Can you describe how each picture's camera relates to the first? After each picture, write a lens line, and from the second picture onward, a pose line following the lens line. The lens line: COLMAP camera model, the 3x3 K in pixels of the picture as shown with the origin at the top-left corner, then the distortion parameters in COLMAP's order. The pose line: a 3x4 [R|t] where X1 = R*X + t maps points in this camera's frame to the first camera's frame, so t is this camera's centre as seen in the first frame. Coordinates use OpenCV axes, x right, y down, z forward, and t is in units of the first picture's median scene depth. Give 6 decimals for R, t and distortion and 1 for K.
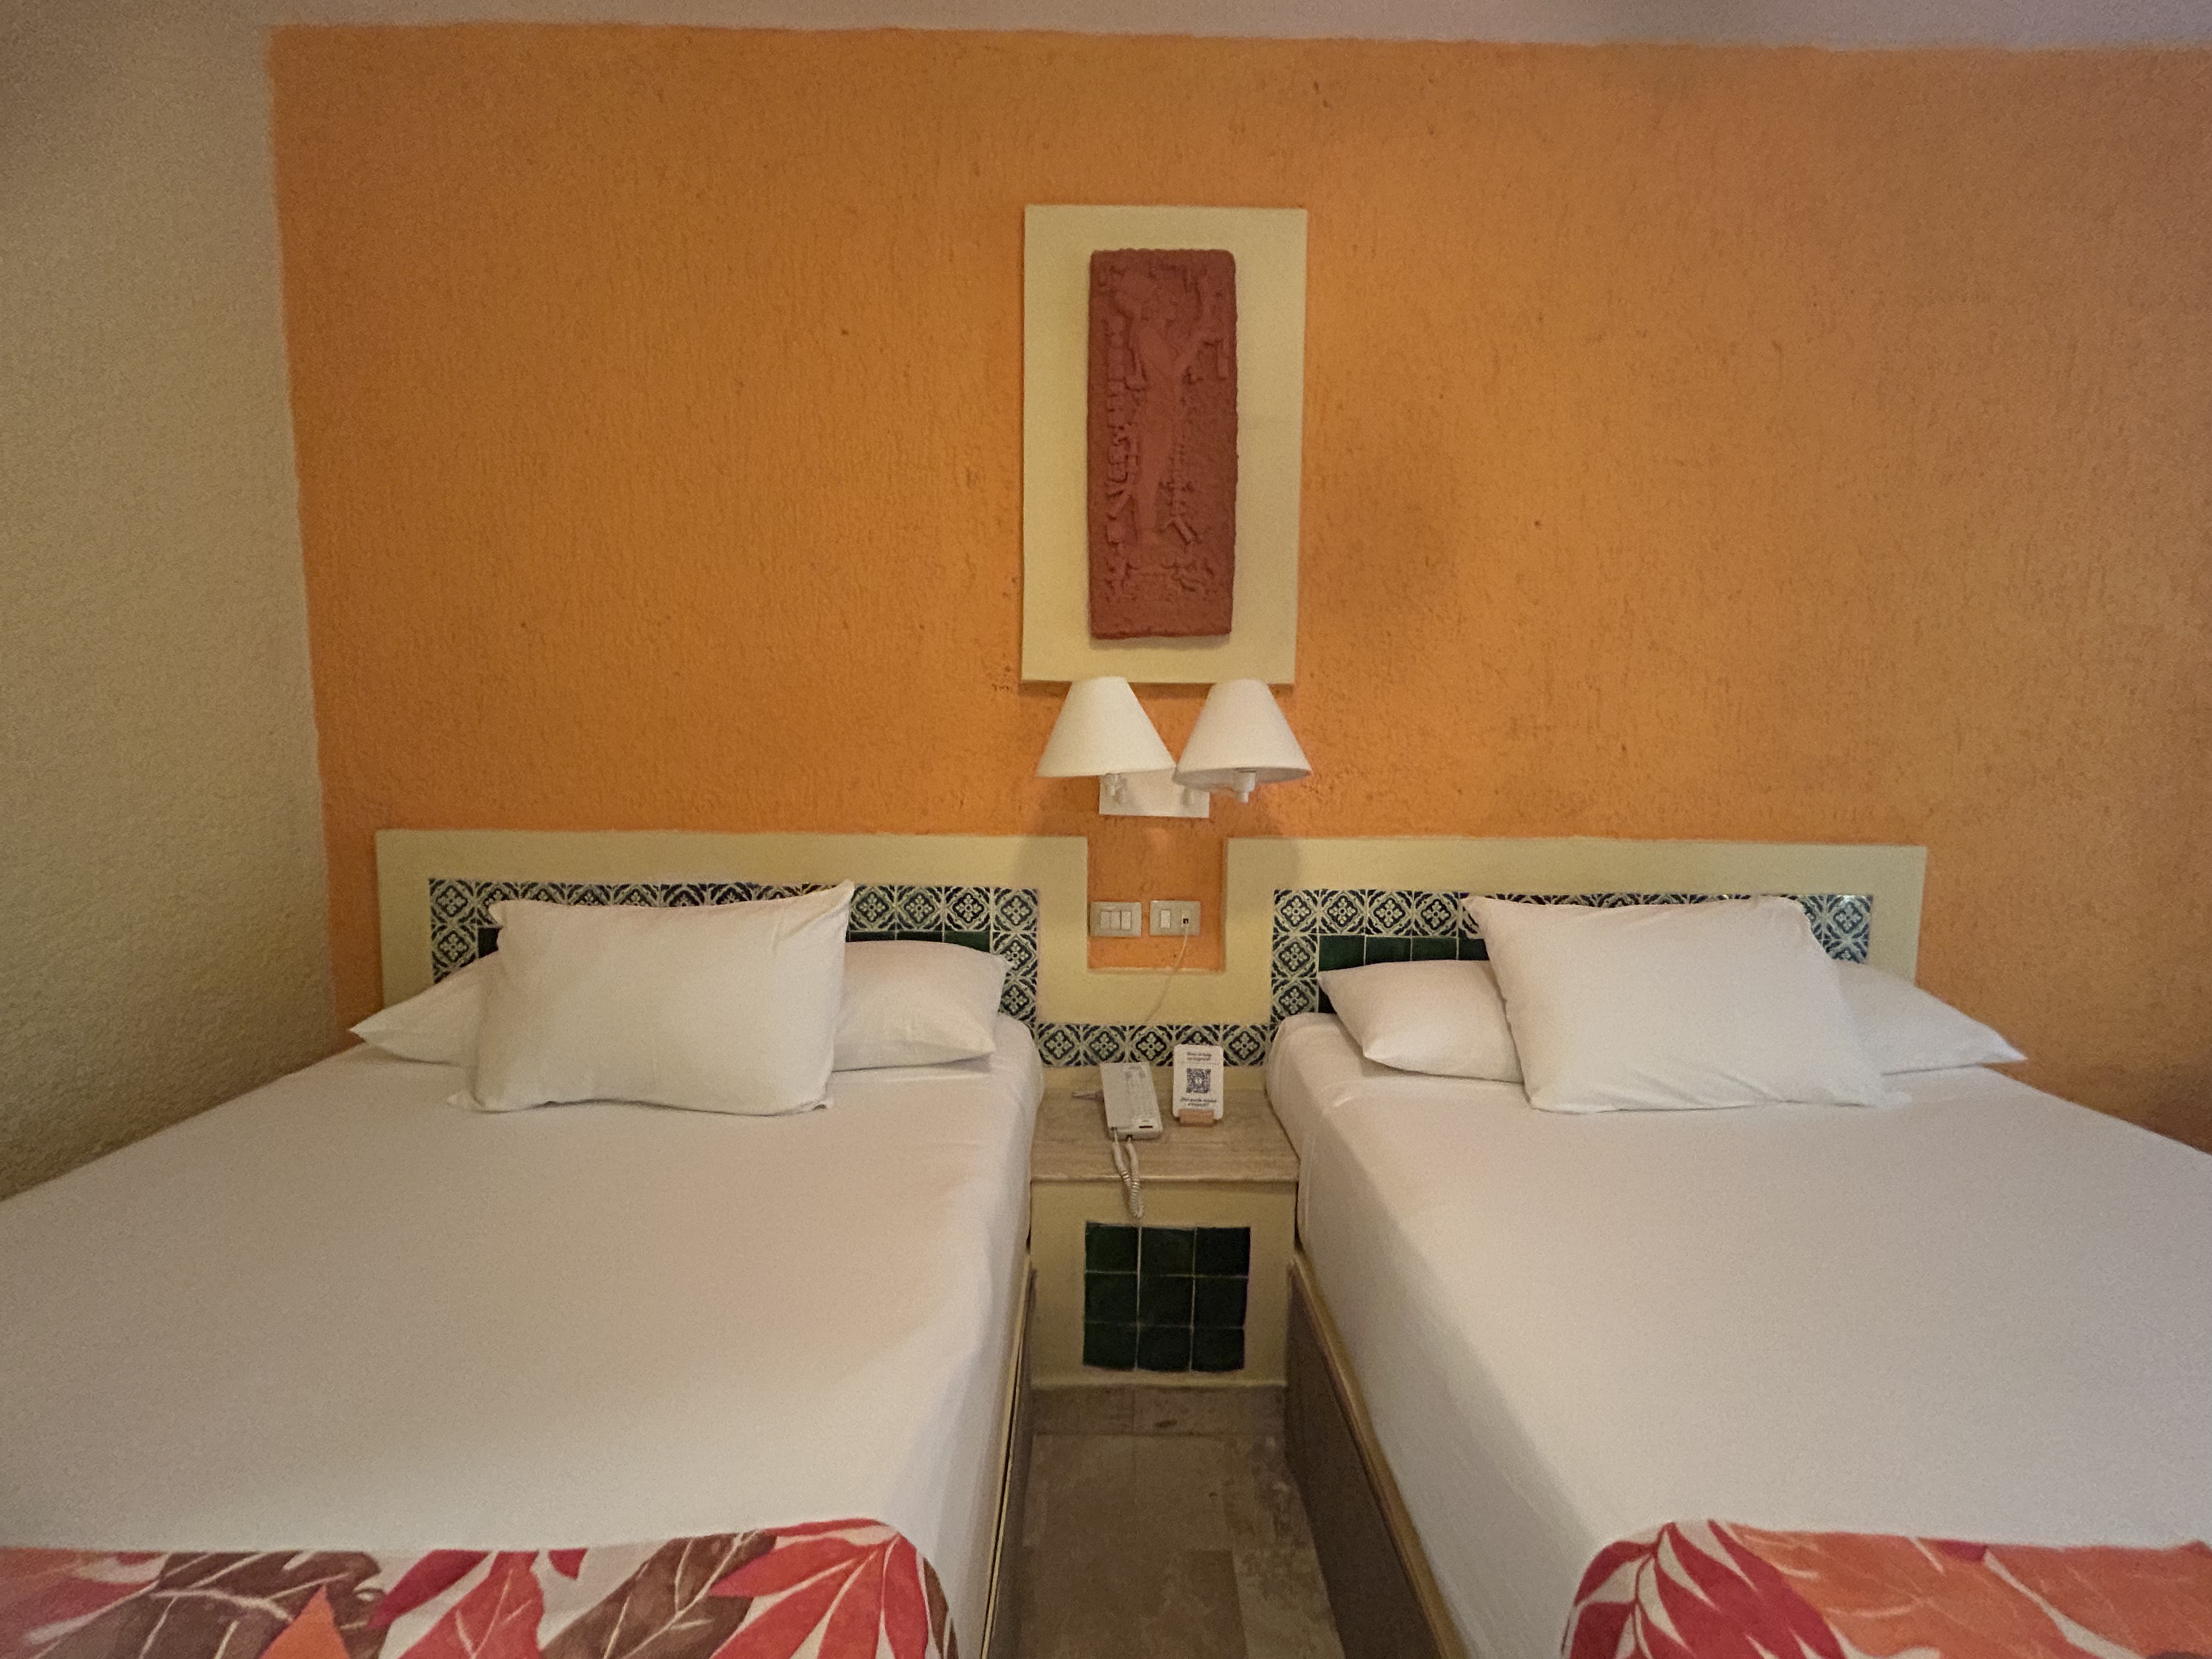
lens RADIAL K [[896.9, 0, 1098.8], [0, 896.9, 833.2], [0, 0, 1]] dist [0.000042, 0.000000]
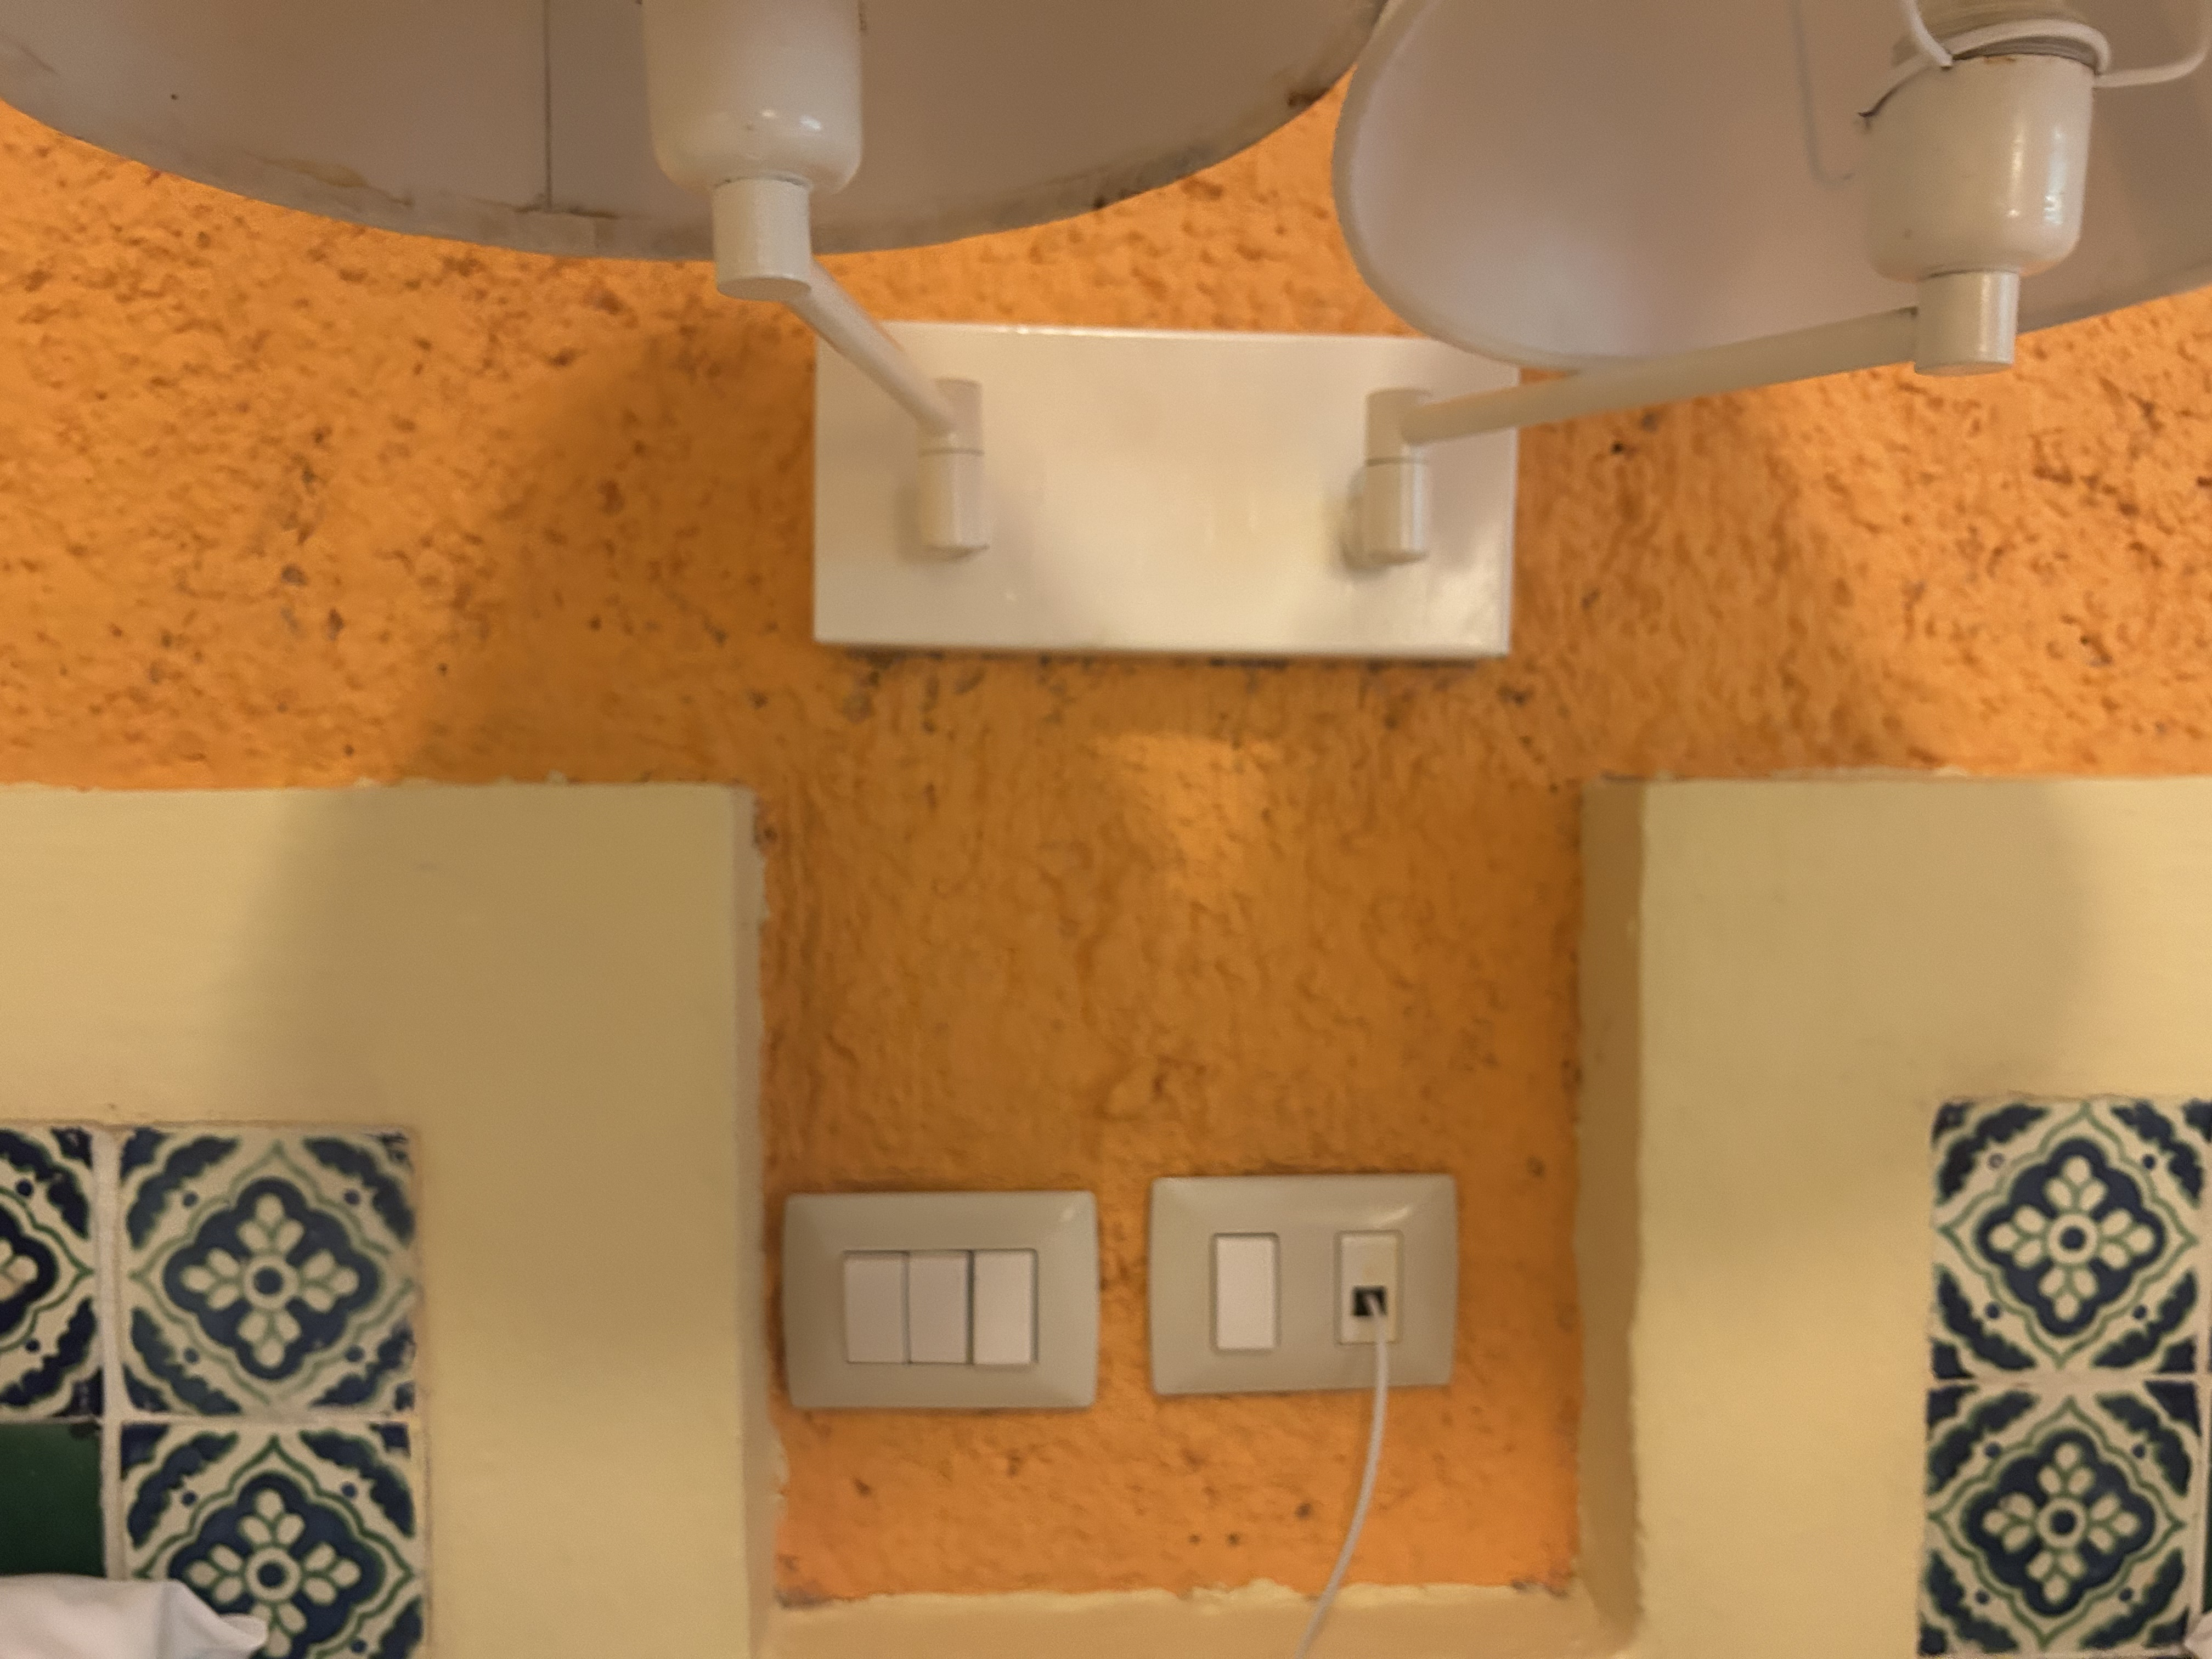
lens RADIAL K [[1677.6, 0, 1108.4], [0, 1677.6, 824.1], [0, 0, 1]] dist [0.026537, 0.001729]
pose [[0.999619, -0.017266, 0.021530, 0.044935], [0.018785, 0.997195, -0.072450, 0.032723], [-0.020219, 0.072827, 0.997140, 0.701324]]
